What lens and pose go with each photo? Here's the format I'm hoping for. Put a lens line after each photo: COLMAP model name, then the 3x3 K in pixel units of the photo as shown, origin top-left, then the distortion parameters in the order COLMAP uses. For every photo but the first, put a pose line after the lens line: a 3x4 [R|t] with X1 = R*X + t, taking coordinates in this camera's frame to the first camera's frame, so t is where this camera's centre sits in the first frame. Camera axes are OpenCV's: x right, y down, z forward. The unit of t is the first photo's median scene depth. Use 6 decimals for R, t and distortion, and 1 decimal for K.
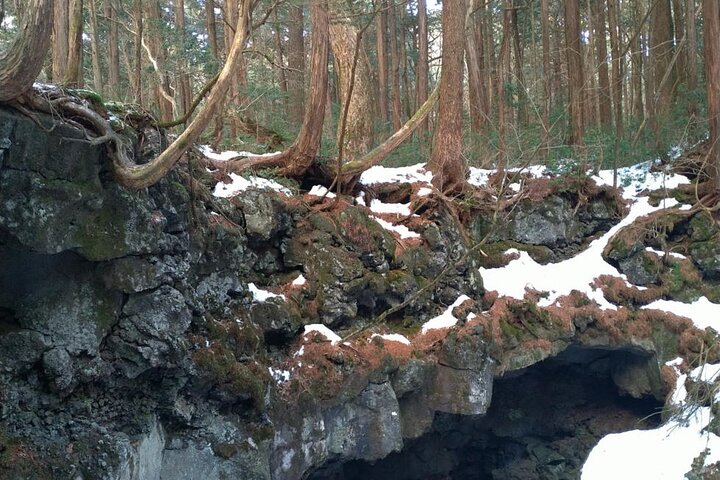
lens RADIAL K [[698.2, 0, 383.0], [0, 698.2, 238.9], [0, 0, 1]] dist [0.140367, -0.261026]
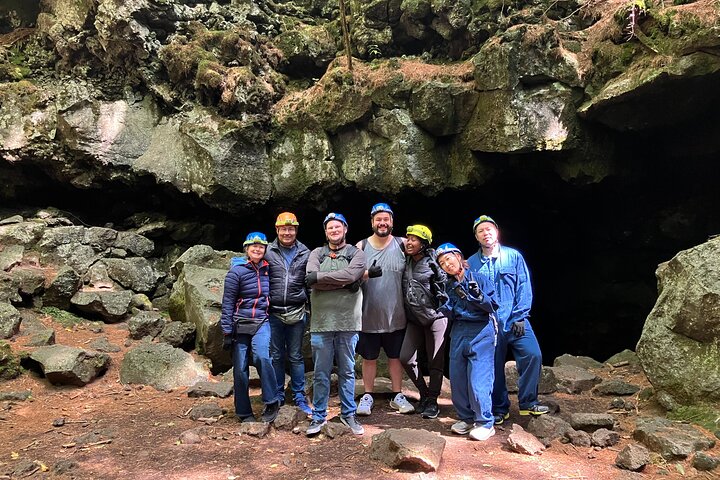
lens RADIAL K [[586.6, 0, 358.0], [0, 586.6, 212.0], [0, 0, 1]] dist [0.003997, -0.002226]
pose [[0.570577, 0.012301, -0.821152, 0.596053], [-0.038117, 0.999207, -0.011517, 0.353292], [0.820359, 0.037871, 0.570593, 0.549338]]
